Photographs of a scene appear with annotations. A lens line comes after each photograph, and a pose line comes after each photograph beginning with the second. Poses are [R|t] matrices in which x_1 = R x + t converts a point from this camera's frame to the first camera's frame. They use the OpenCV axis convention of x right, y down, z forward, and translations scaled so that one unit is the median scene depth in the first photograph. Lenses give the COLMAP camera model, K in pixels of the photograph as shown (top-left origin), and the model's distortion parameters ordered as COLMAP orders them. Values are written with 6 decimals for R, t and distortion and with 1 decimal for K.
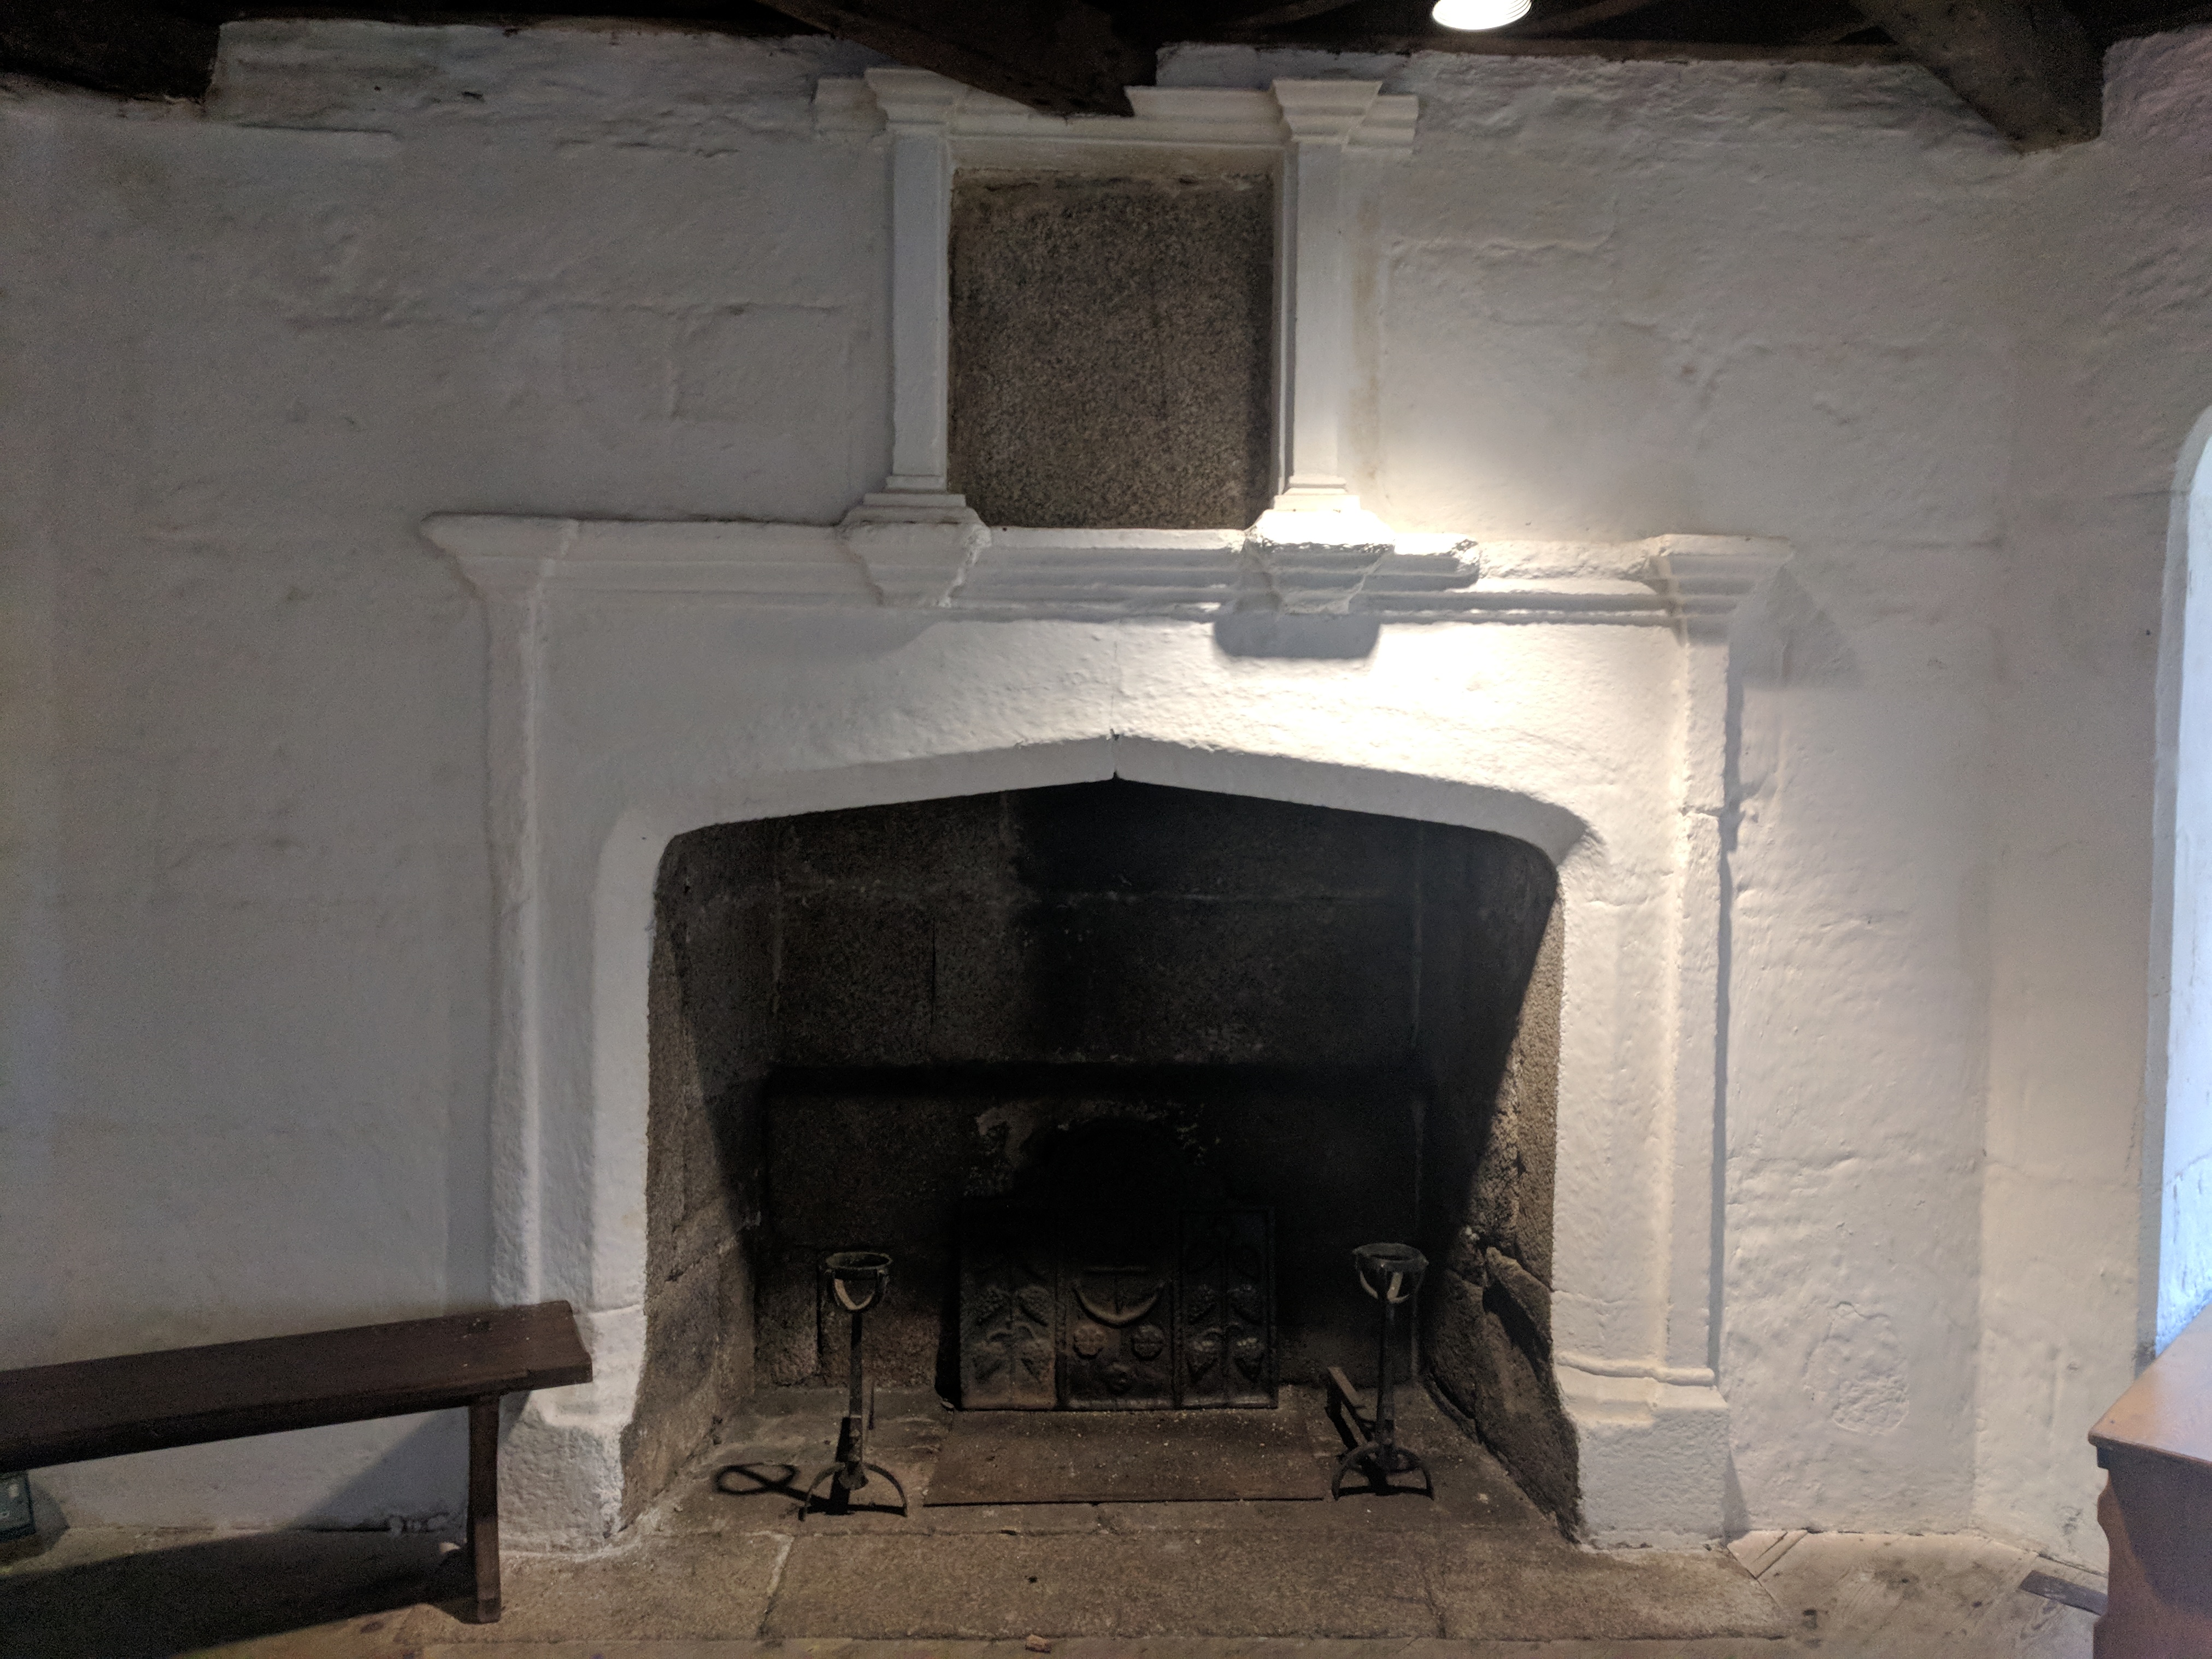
lens RADIAL K [[1673.3, 0, 1106.3], [0, 1673.3, 832.6], [0, 0, 1]] dist [0.002199, 0.001330]
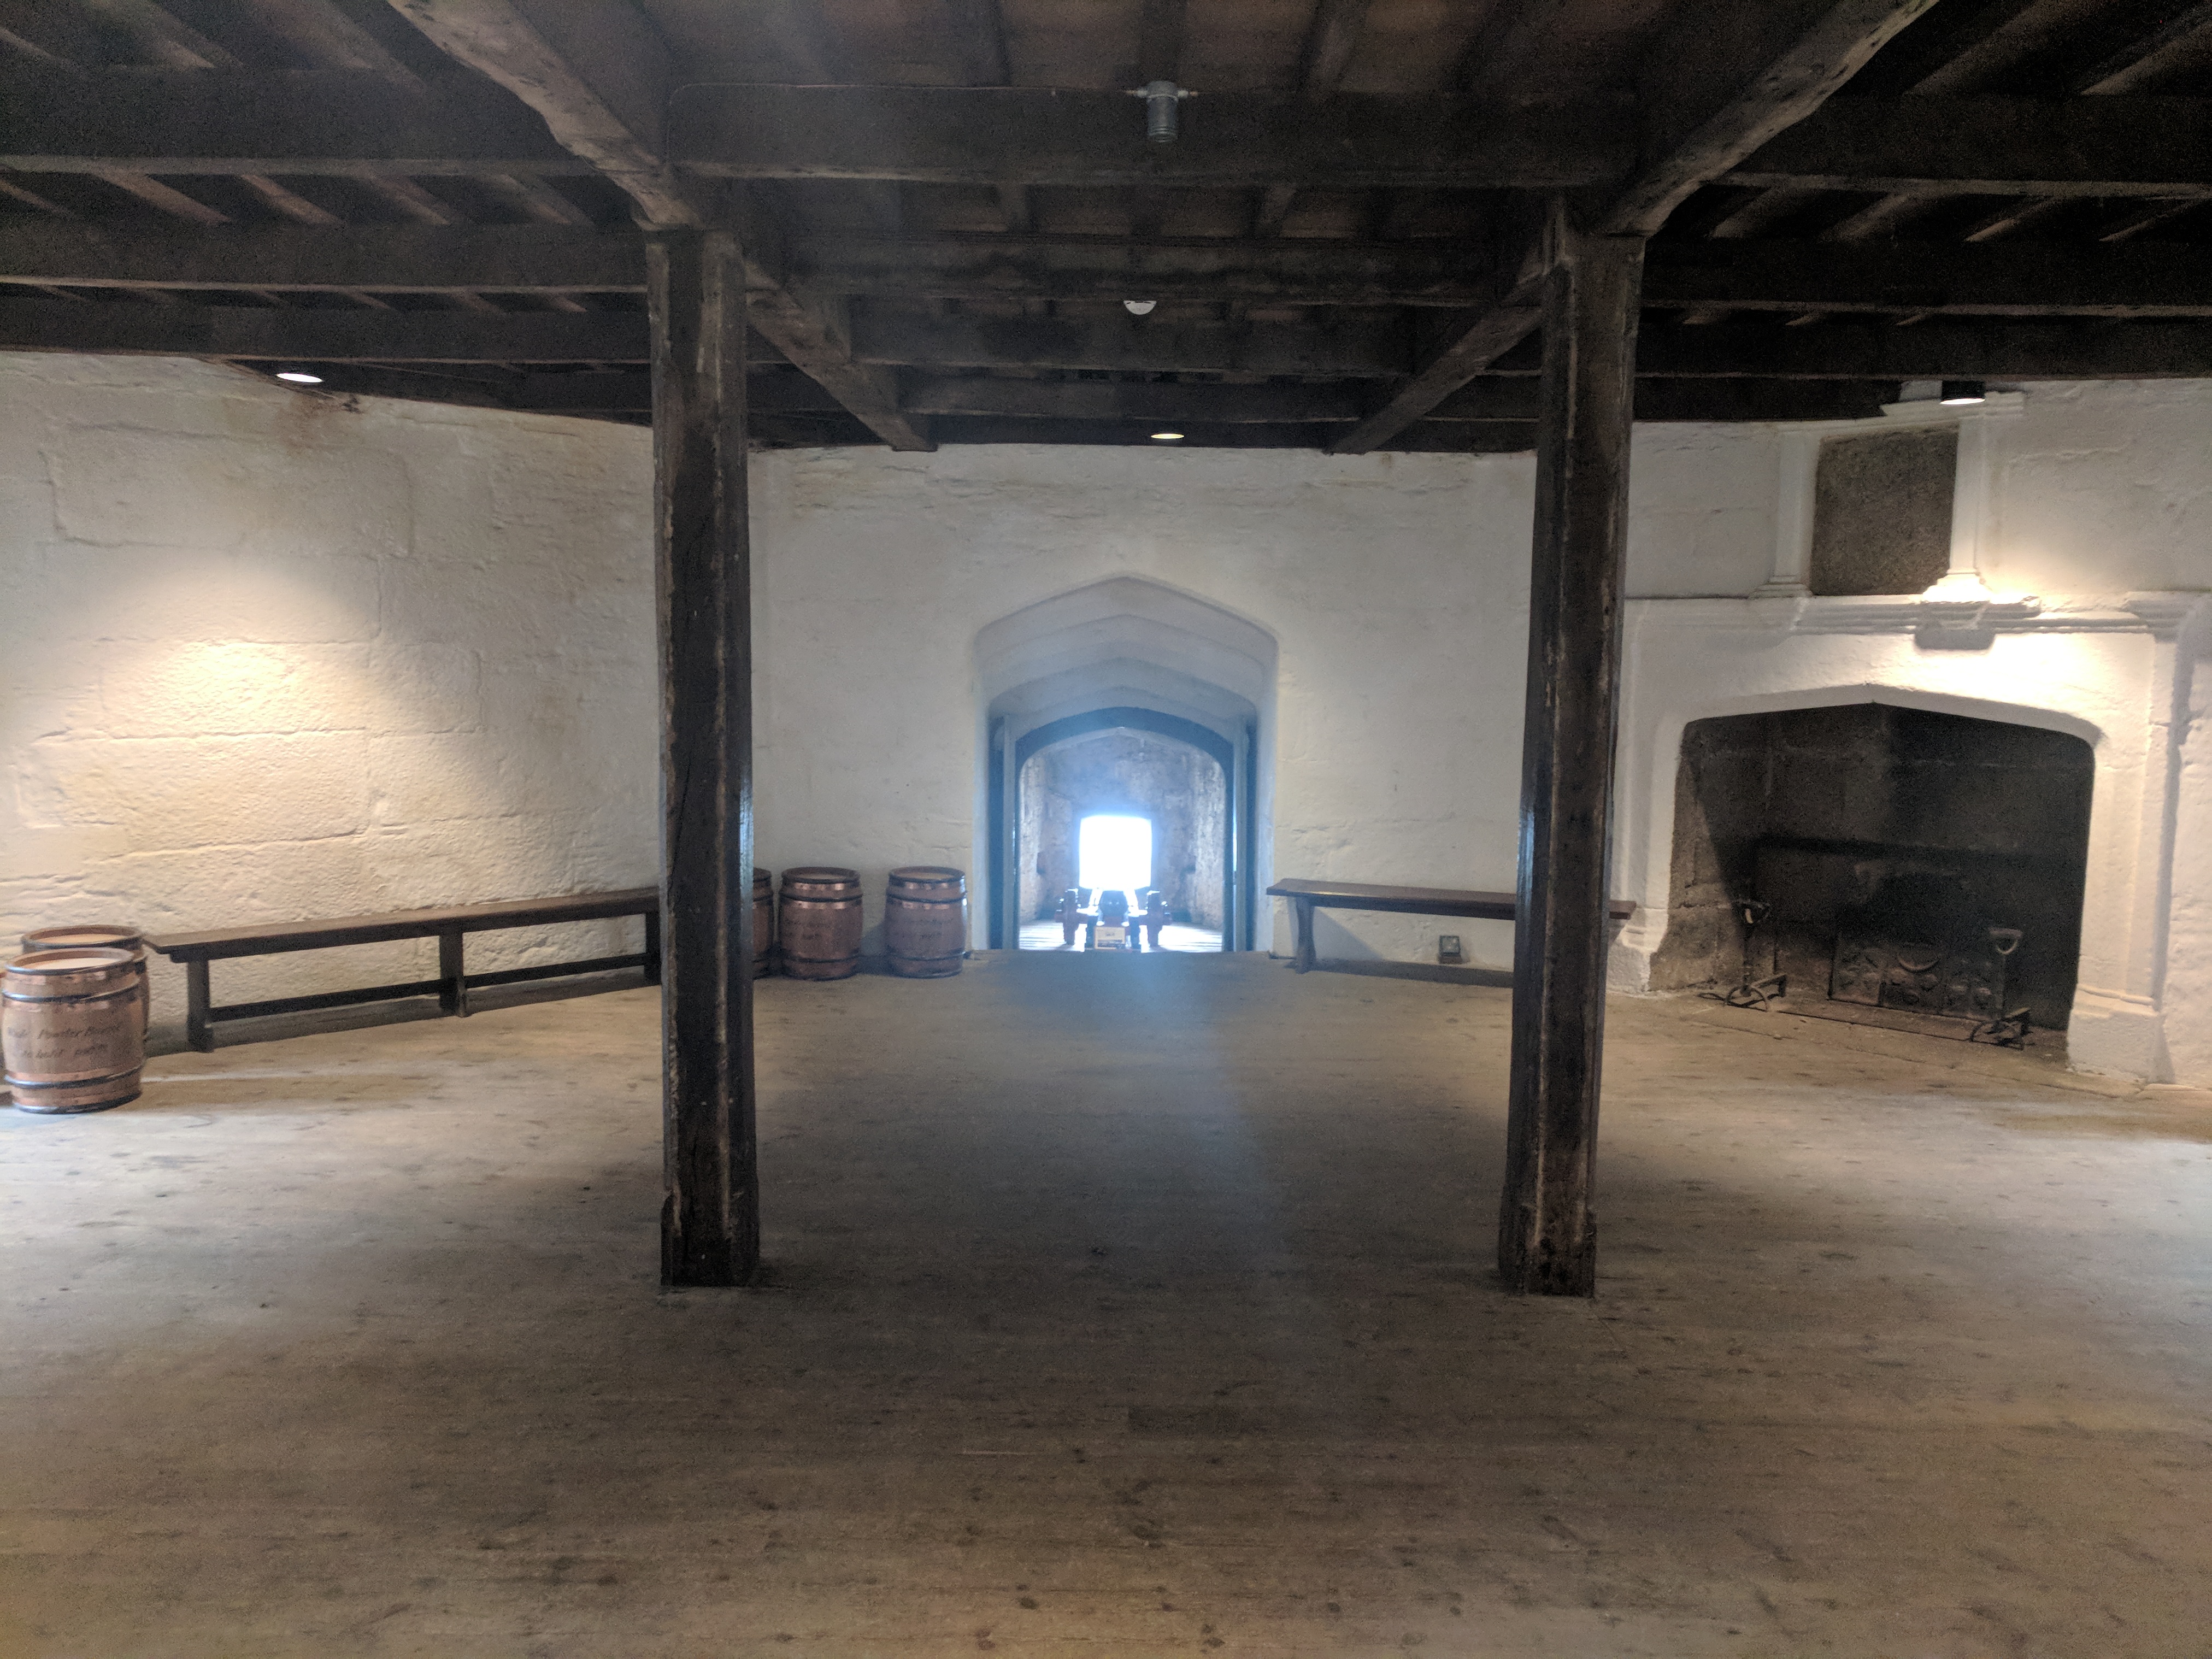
lens RADIAL K [[1673.3, 0, 1106.8], [0, 1673.3, 830.5], [0, 0, 1]] dist [0.002199, 0.001330]
pose [[0.684240, 0.074799, -0.725411, 0.962490], [-0.034827, 0.996943, 0.069947, 0.018273], [0.728425, -0.022597, 0.684753, -1.328447]]
